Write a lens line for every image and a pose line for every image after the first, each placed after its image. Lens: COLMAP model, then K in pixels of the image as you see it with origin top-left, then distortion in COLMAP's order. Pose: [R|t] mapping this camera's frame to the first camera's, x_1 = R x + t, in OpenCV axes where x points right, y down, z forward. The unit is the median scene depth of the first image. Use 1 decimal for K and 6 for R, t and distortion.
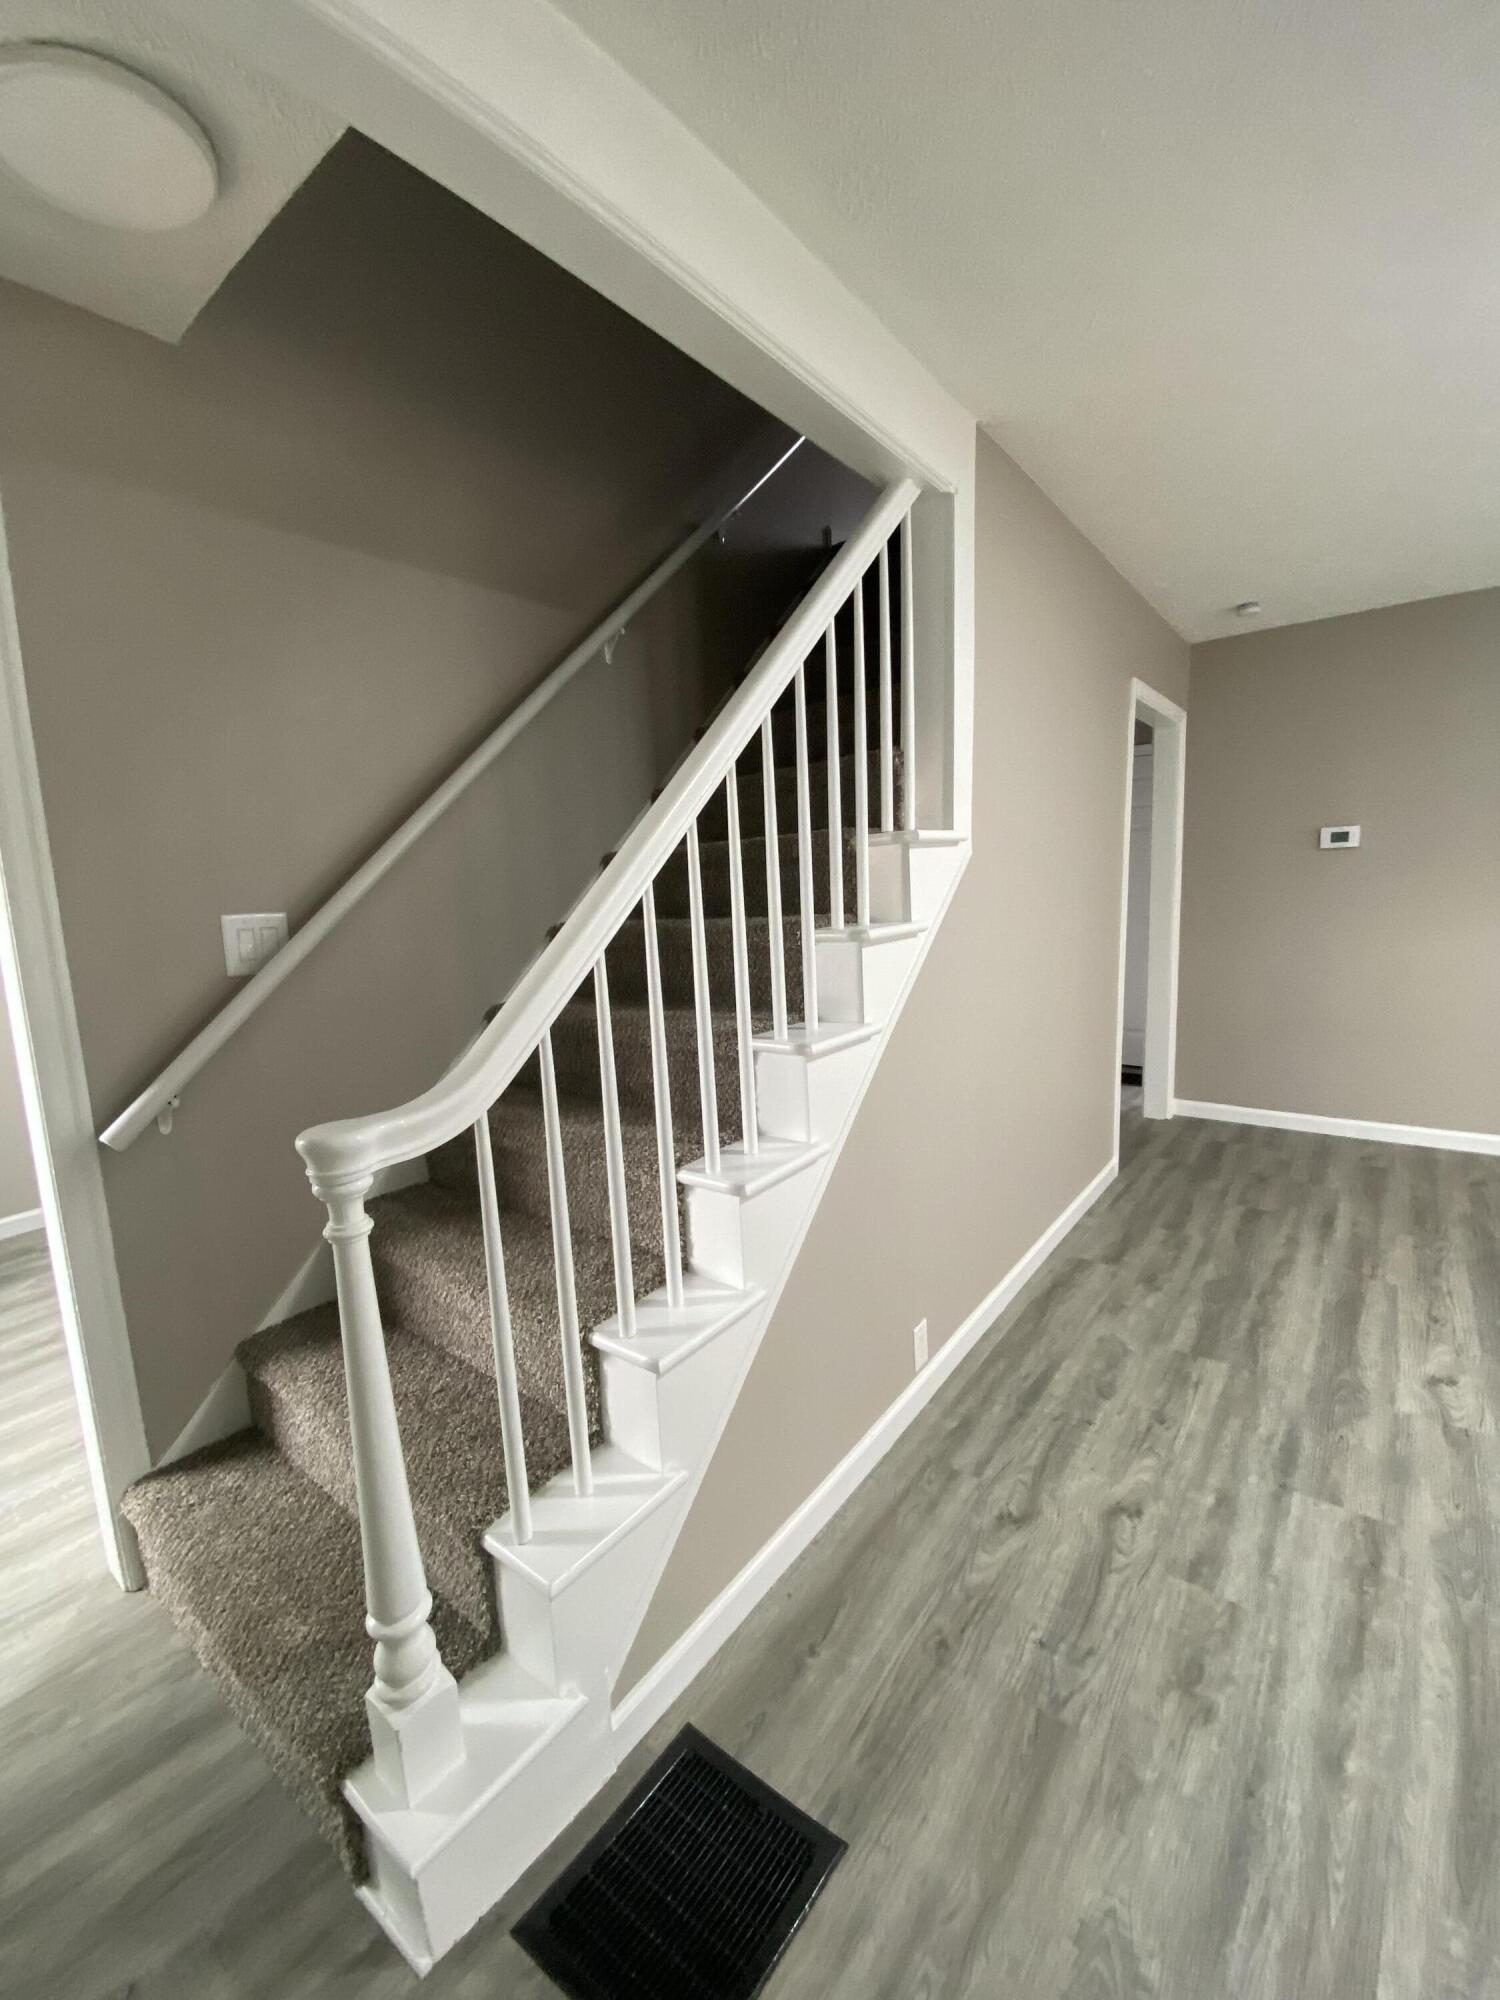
lens RADIAL K [[785.4, 0, 743.6], [0, 785.4, 989.8], [0, 0, 1]] dist [-0.028641, -0.003257]
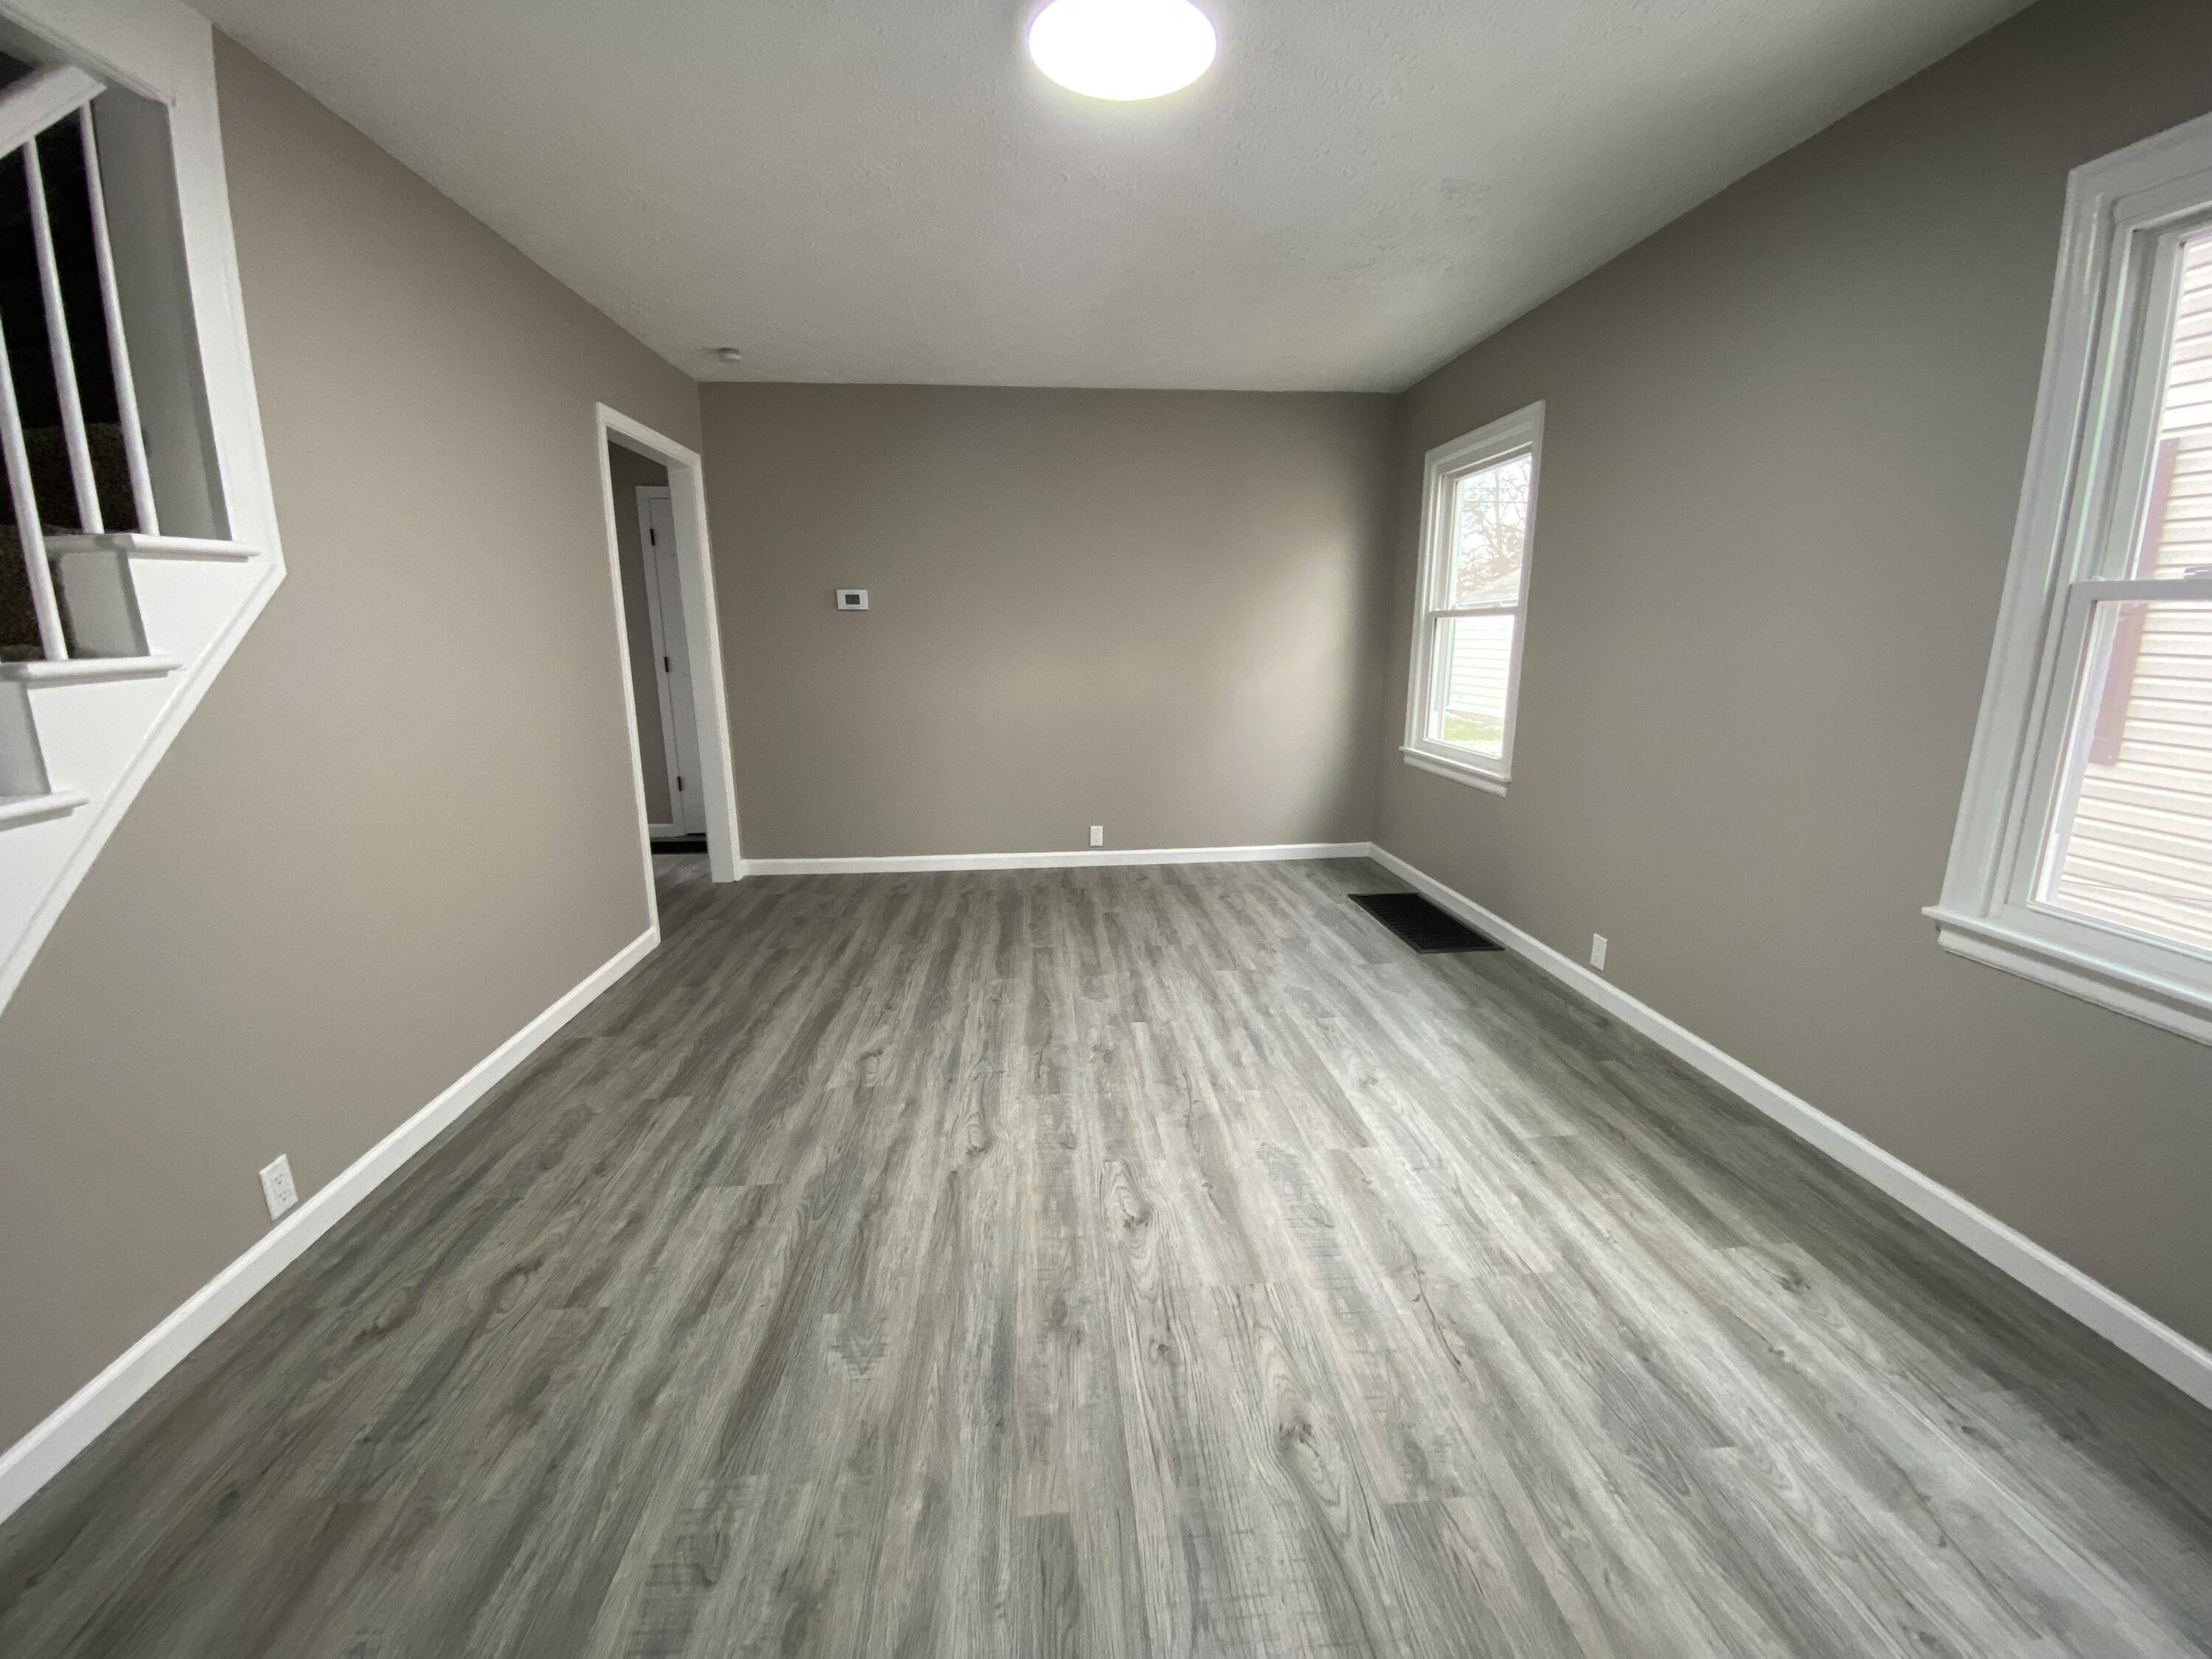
lens RADIAL K [[868.6, 0, 1108.4], [0, 868.6, 824.2], [0, 0, 1]] dist [-0.028641, -0.003257]
pose [[0.712281, -0.107411, 0.693627, 0.277212], [0.063822, 0.994039, 0.088392, 0.059763], [-0.698987, -0.018691, 0.714890, -0.215206]]
